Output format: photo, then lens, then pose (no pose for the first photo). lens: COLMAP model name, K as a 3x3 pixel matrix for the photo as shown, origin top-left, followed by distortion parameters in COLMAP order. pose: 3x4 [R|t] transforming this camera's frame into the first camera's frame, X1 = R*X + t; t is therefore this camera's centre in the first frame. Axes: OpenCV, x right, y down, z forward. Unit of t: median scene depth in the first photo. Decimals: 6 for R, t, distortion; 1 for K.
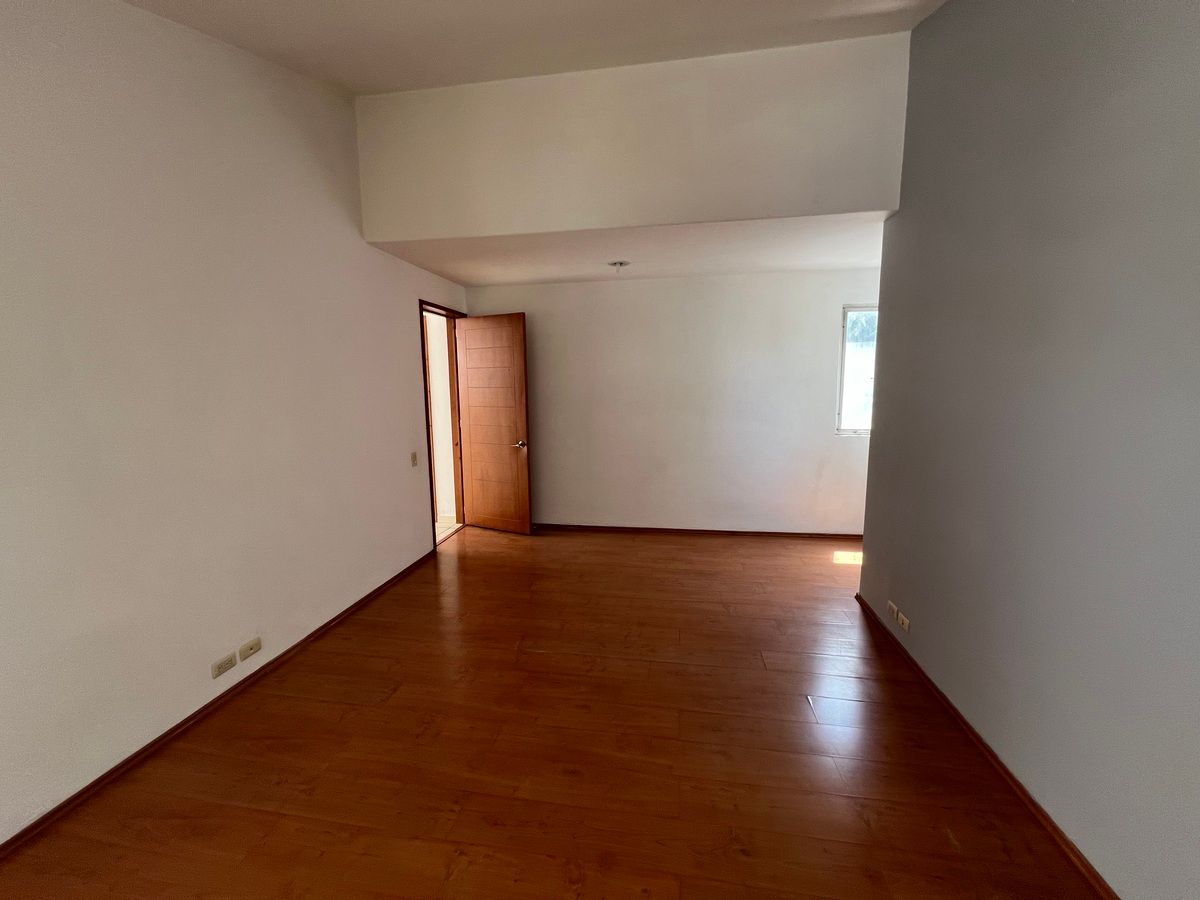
lens RADIAL K [[480.0, 0, 600.0], [0, 480.0, 450.0], [0, 0, 1]] dist [0.000560, 0.000448]
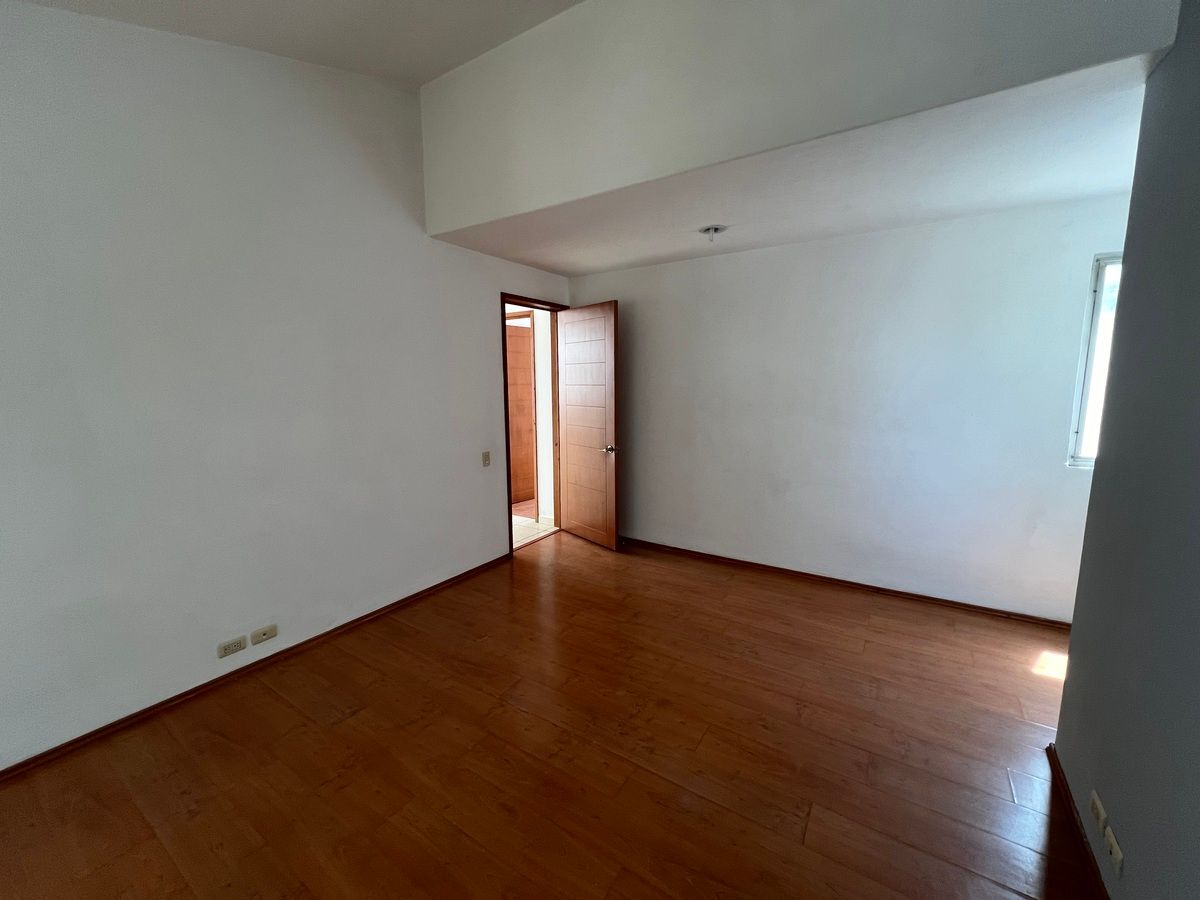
lens RADIAL K [[482.6, 0, 602.5], [0, 482.6, 446.8], [0, 0, 1]] dist [-0.000134, 0.000929]
pose [[0.915010, 0.058852, -0.399115, 0.206520], [-0.058834, 0.998192, 0.012306, -0.029795], [0.399117, 0.012221, 0.916818, 0.199144]]
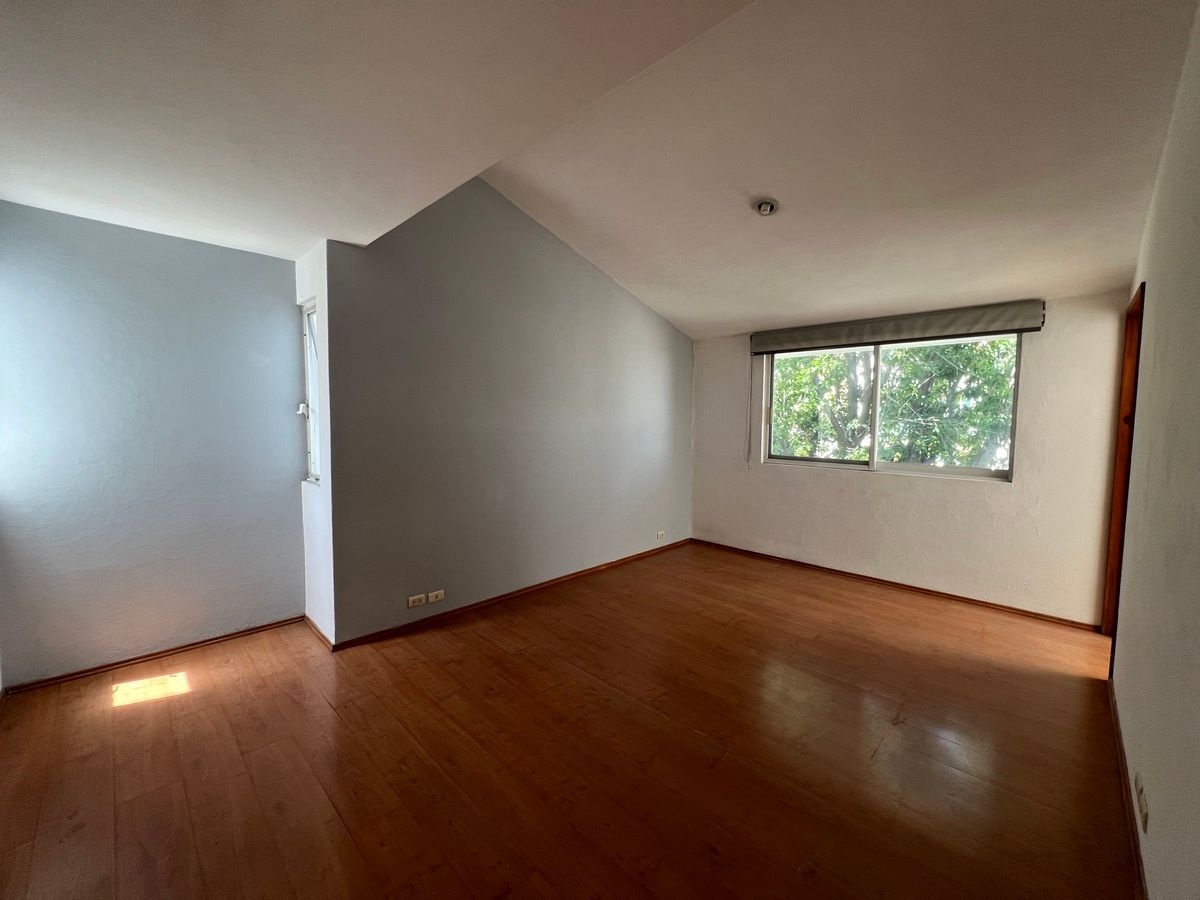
lens RADIAL K [[480.0, 0, 600.0], [0, 480.0, 450.0], [0, 0, 1]] dist [0.000560, 0.000448]
pose [[-0.817118, -0.036400, 0.575321, -0.292025], [0.076314, 0.982391, 0.170543, -0.137484], [-0.571397, 0.183259, -0.799951, 1.118522]]
